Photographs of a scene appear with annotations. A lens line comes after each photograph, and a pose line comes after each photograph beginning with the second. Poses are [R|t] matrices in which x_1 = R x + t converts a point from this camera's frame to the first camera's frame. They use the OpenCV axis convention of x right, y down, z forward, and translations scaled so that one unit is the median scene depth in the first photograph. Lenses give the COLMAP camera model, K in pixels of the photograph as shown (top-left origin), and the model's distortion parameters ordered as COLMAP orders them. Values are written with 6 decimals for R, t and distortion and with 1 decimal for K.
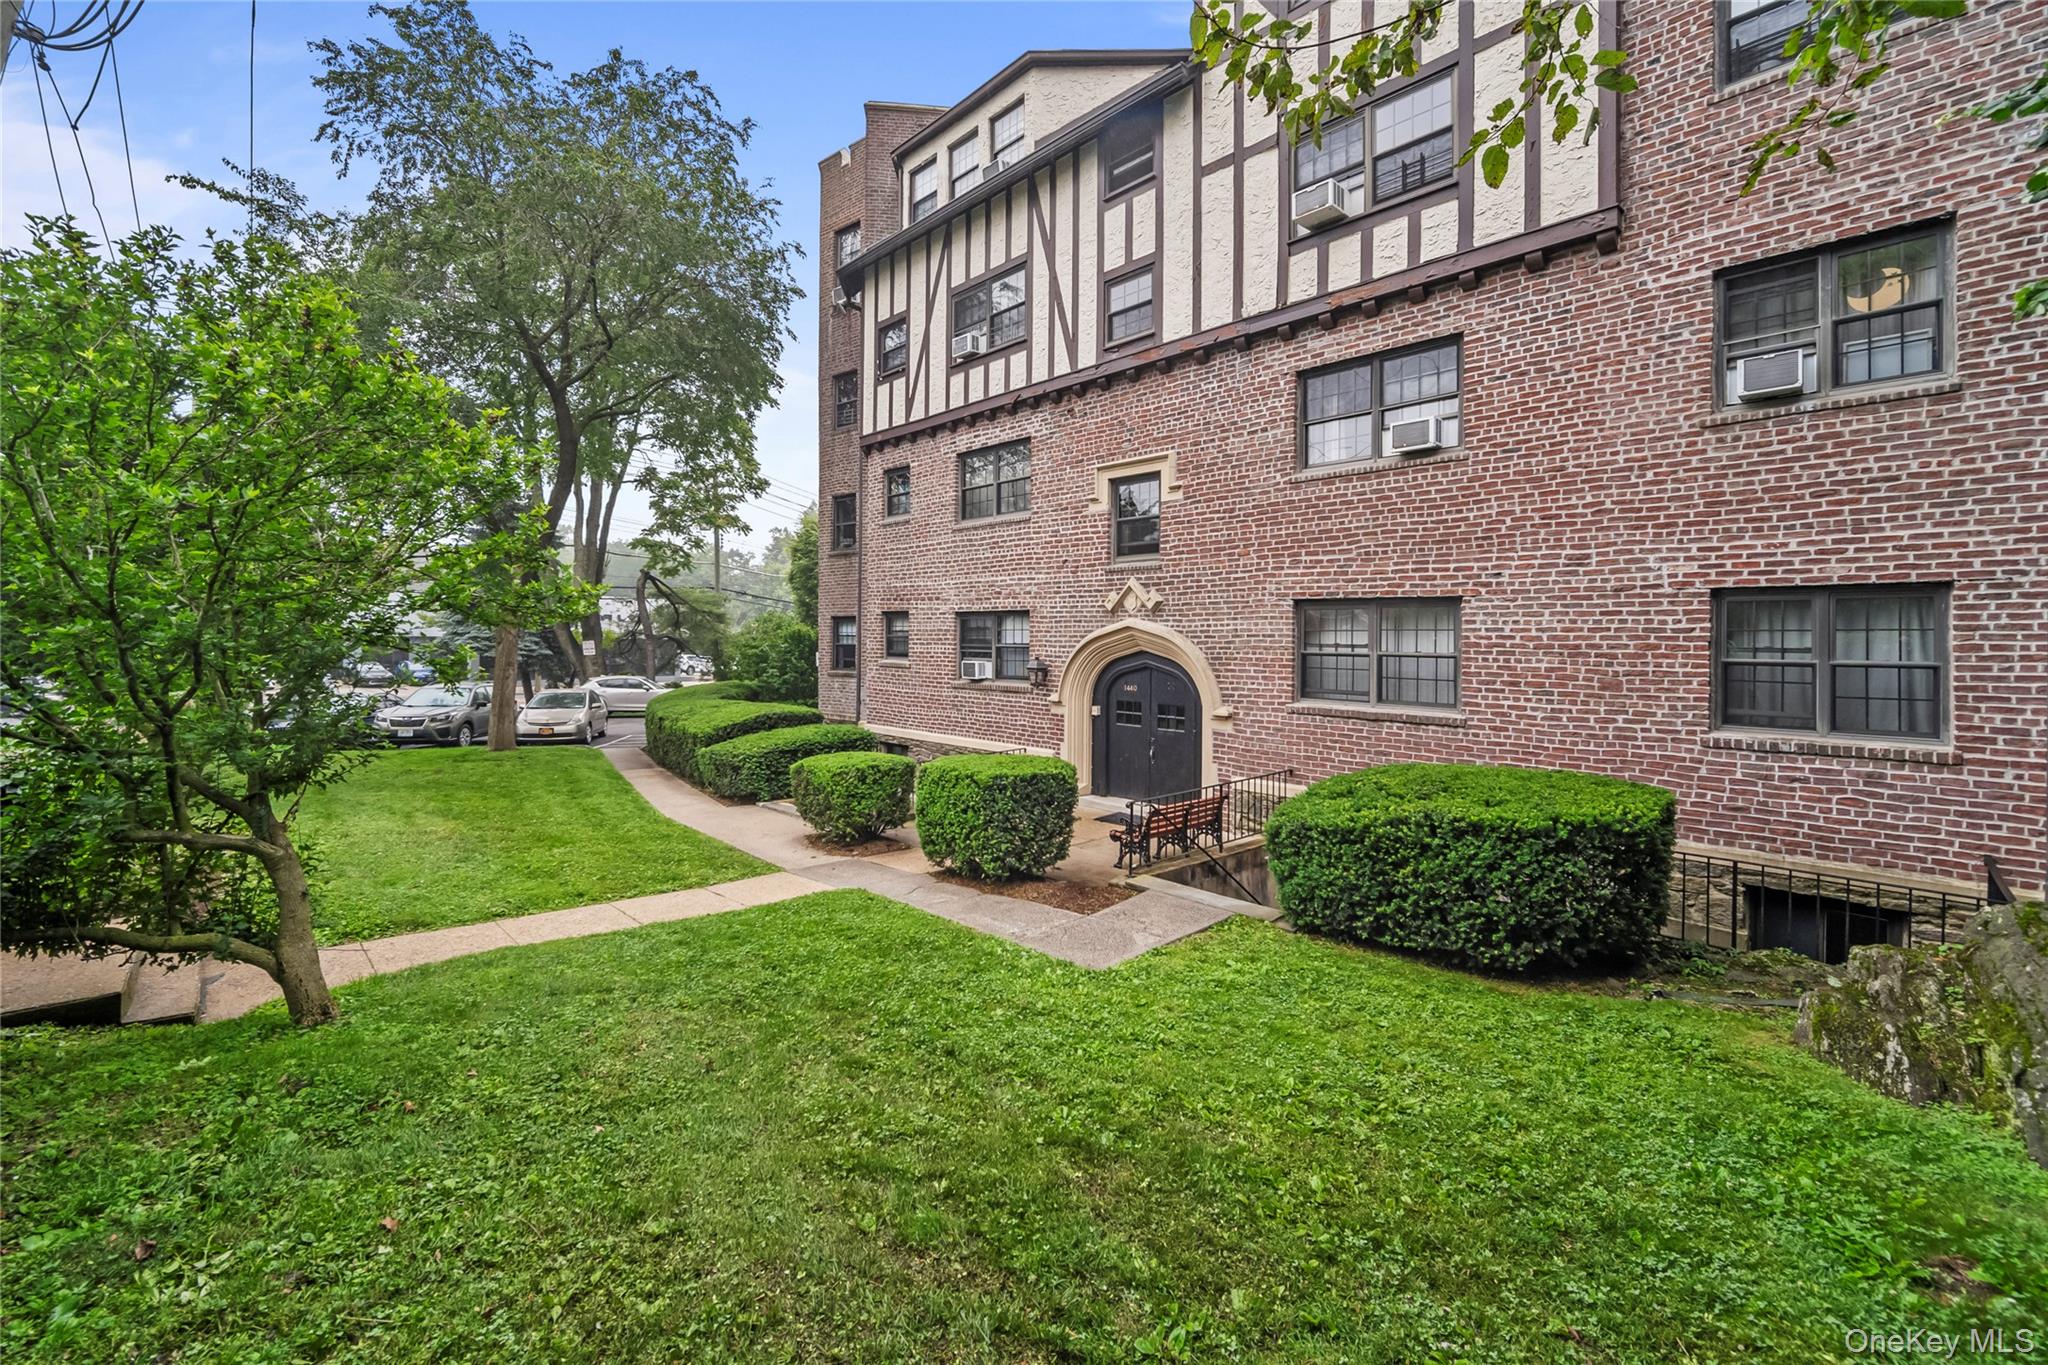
lens RADIAL K [[841.0, 0, 969.4], [0, 841.0, 675.7], [0, 0, 1]] dist [-0.000079, -0.000023]
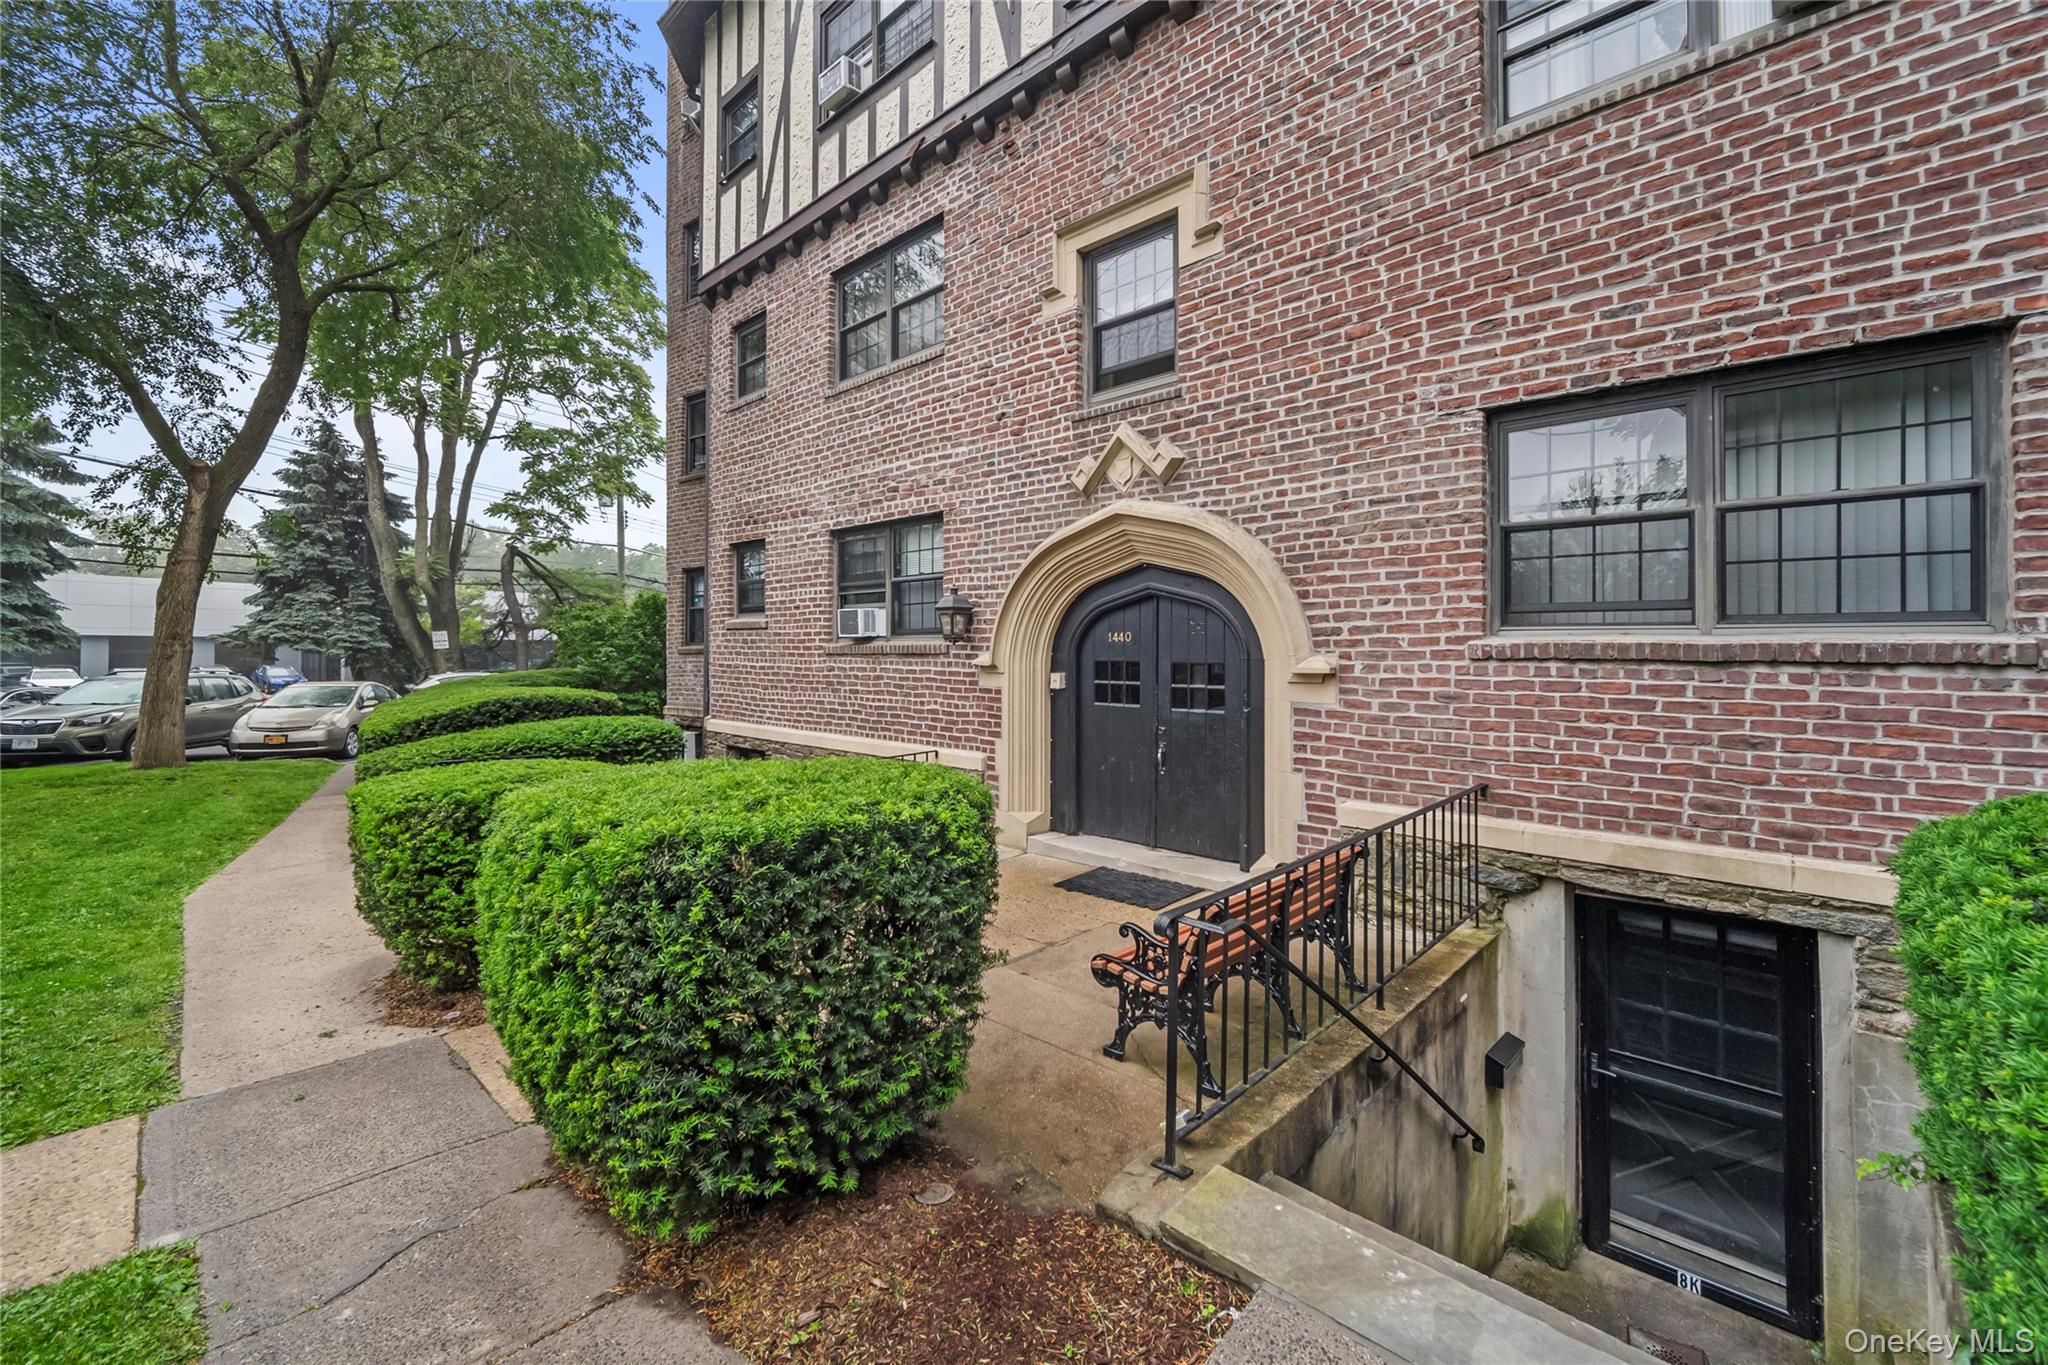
lens RADIAL K [[814.2, 0, 1020.3], [0, 814.2, 683.1], [0, 0, 1]] dist [-0.003606, -0.000156]
pose [[0.995029, -0.005177, 0.099452, 0.066355], [0.005782, 0.999966, -0.005796, 0.042502], [-0.099419, 0.006342, 0.995025, 0.427630]]
